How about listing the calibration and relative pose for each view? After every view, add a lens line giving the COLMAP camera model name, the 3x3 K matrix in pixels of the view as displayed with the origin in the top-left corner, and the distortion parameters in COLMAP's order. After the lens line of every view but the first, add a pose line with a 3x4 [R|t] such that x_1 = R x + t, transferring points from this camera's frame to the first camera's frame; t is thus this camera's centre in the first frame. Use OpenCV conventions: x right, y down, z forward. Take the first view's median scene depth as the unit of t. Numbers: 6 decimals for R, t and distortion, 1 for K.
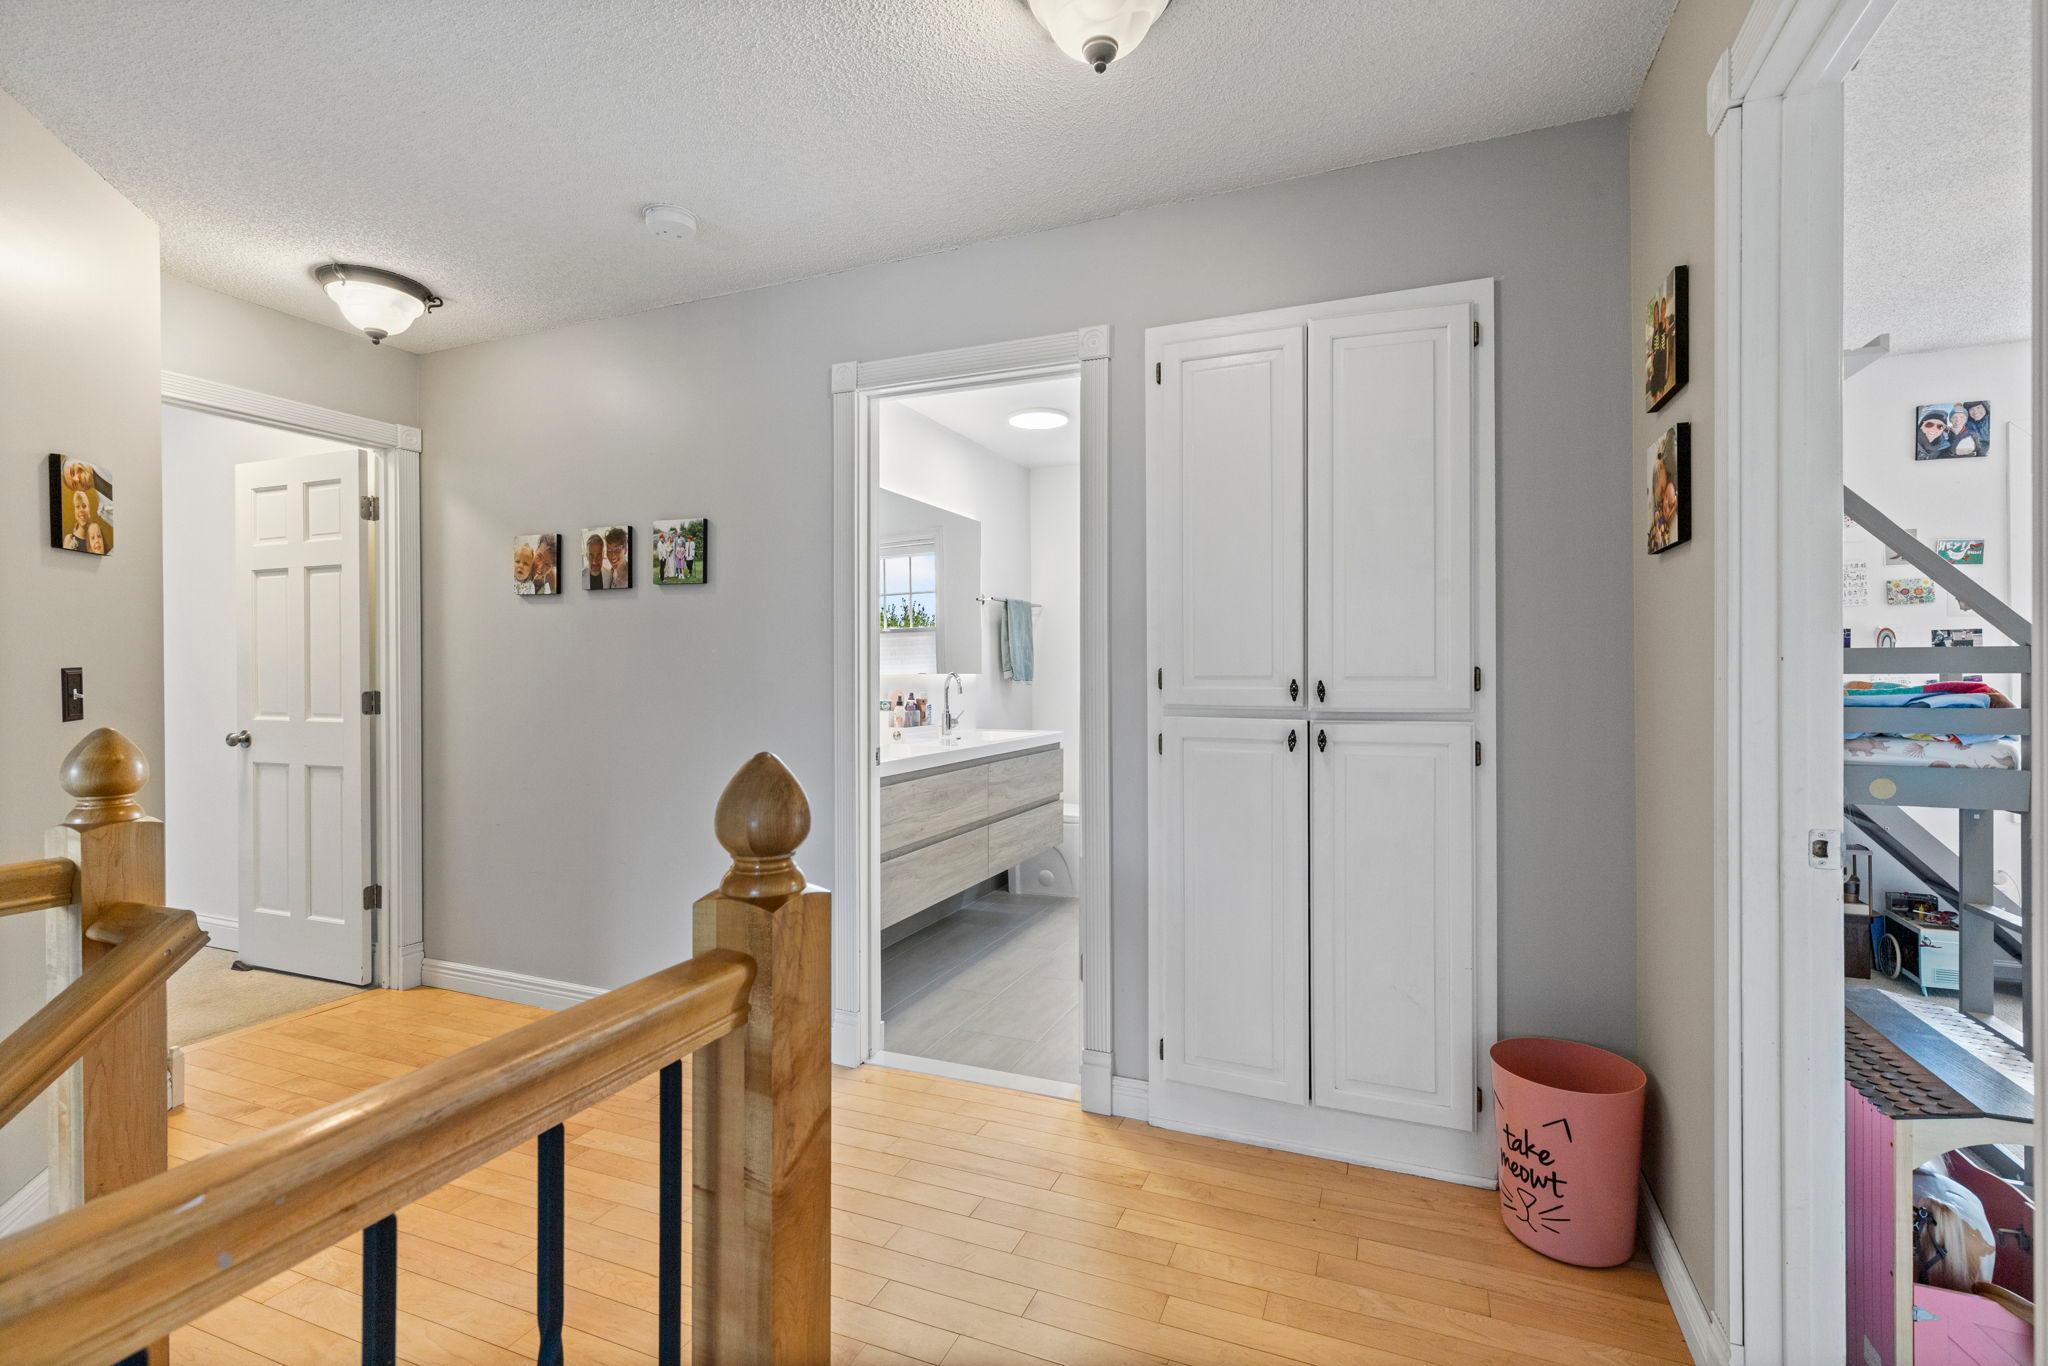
lens RADIAL K [[935.4, 0, 1026.8], [0, 935.4, 667.0], [0, 0, 1]] dist [0.008760, -0.000181]
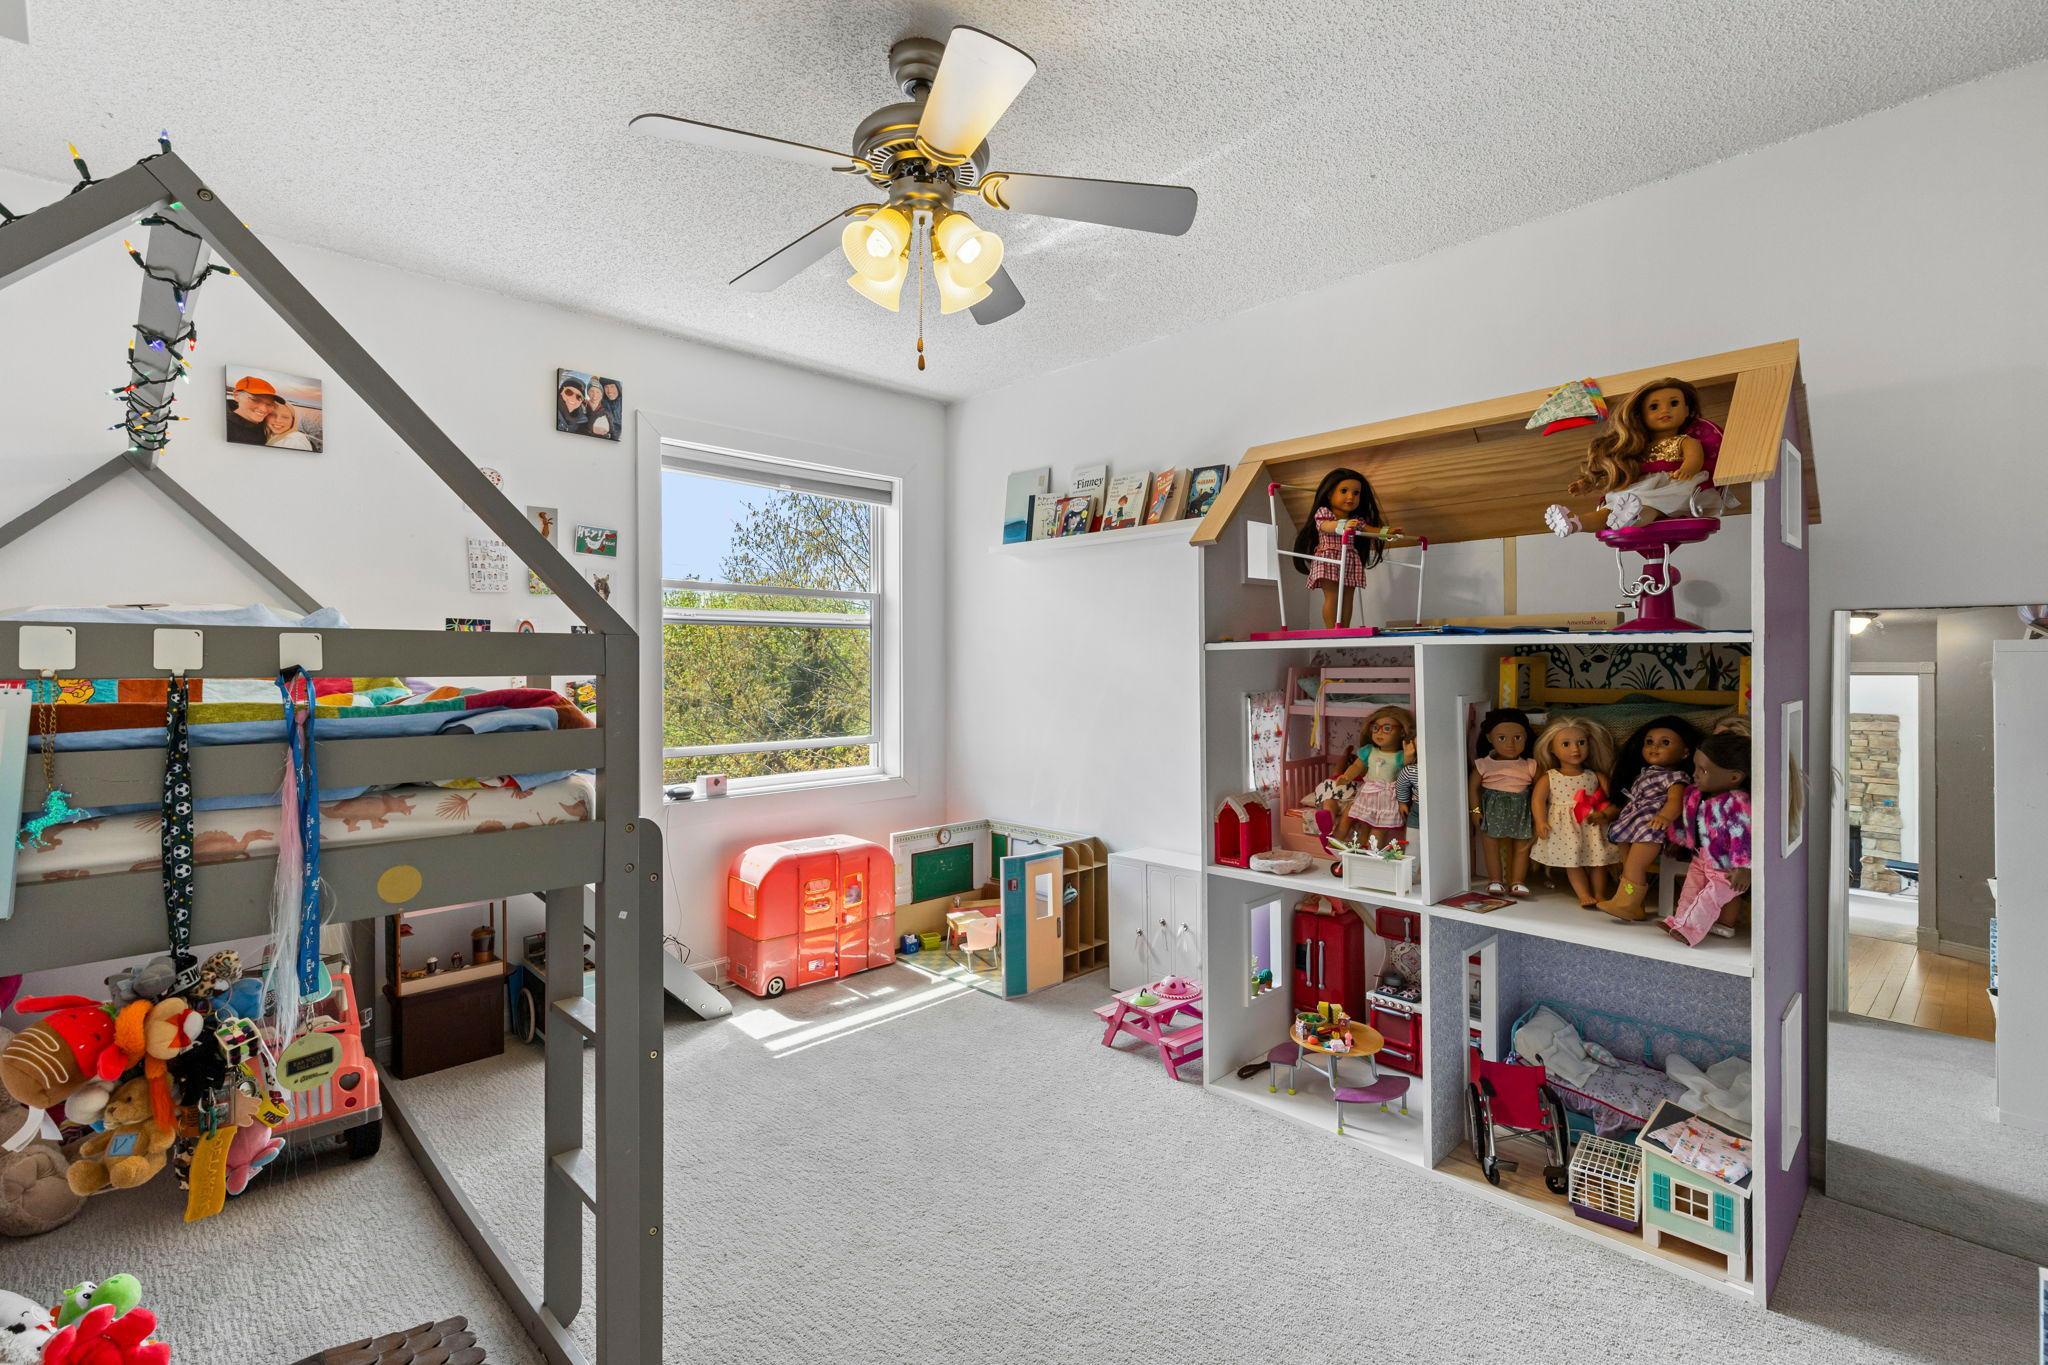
lens RADIAL K [[935.4, 0, 1025.1], [0, 935.4, 672.1], [0, 0, 1]] dist [0.008760, -0.000181]
pose [[0.396580, -0.000023, 0.918000, 0.542445], [-0.003728, 0.999992, 0.001636, 0.002320], [-0.917993, -0.004071, 0.396577, 0.439706]]
